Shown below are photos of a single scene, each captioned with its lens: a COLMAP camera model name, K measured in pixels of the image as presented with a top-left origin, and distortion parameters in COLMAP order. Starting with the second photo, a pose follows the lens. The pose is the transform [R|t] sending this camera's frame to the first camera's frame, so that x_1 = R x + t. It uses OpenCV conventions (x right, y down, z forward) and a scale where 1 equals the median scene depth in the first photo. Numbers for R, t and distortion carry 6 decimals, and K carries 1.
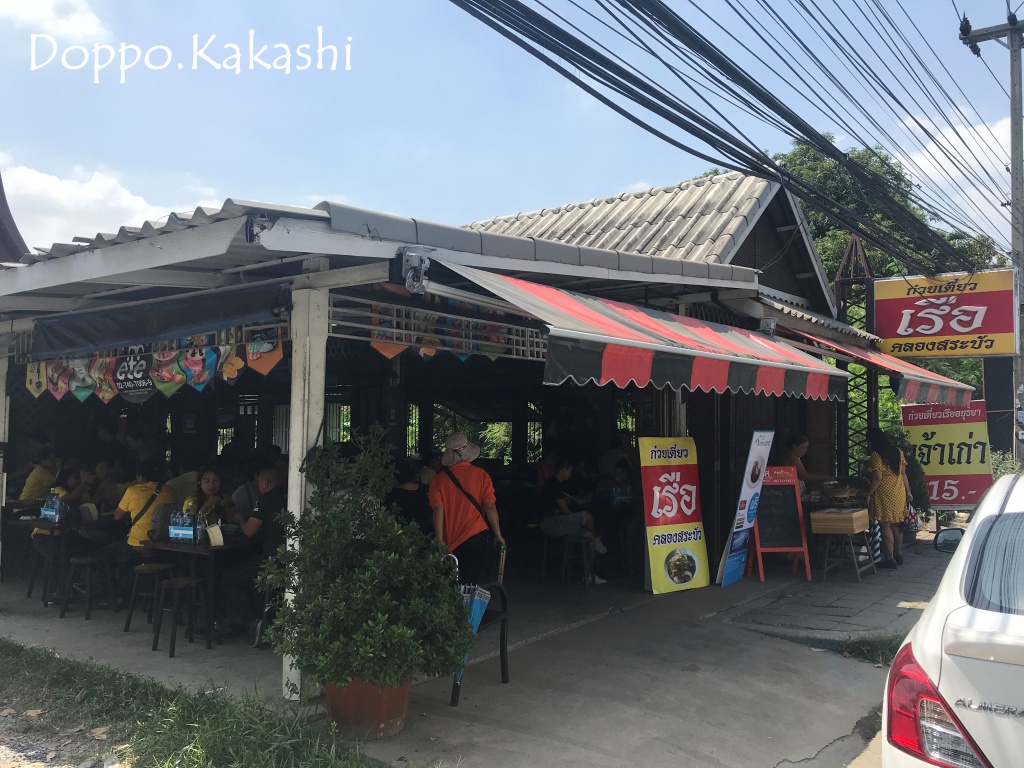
lens RADIAL K [[834.8, 0, 509.0], [0, 834.8, 384.3], [0, 0, 1]] dist [0.014950, 0.015928]
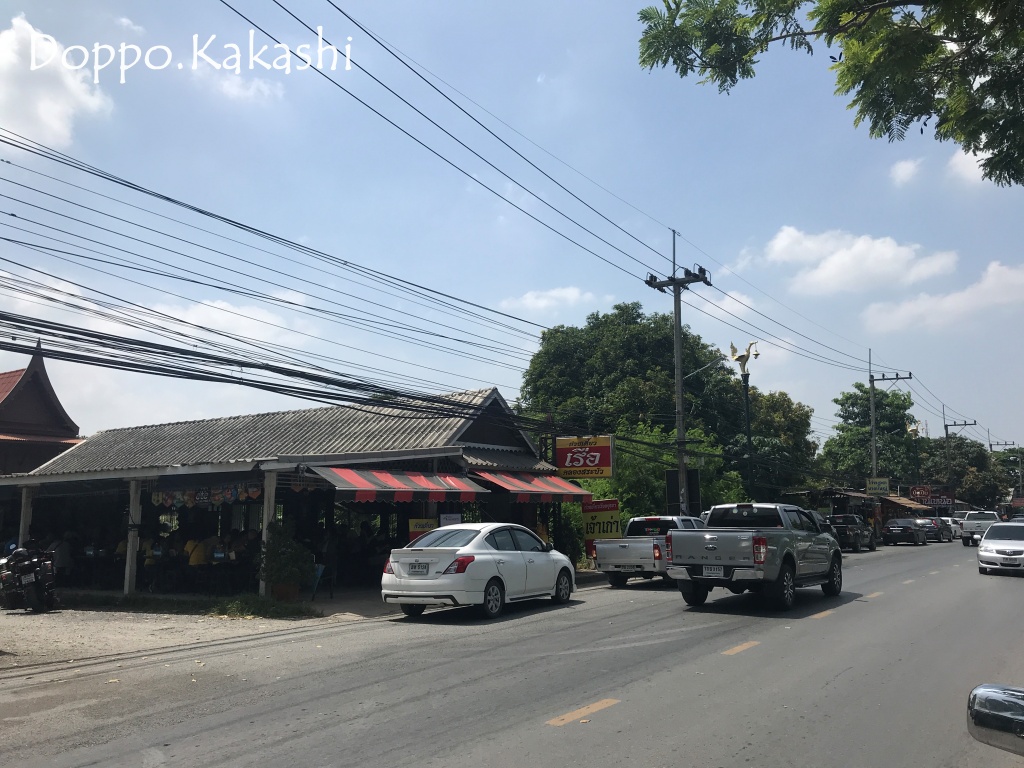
lens RADIAL K [[834.8, 0, 515.7], [0, 834.8, 383.2], [0, 0, 1]] dist [0.014950, 0.015928]
pose [[0.996555, -0.000283, 0.082931, 0.334074], [0.009444, 0.993877, -0.110088, -0.069784], [-0.082392, 0.110492, 0.990456, -1.769850]]
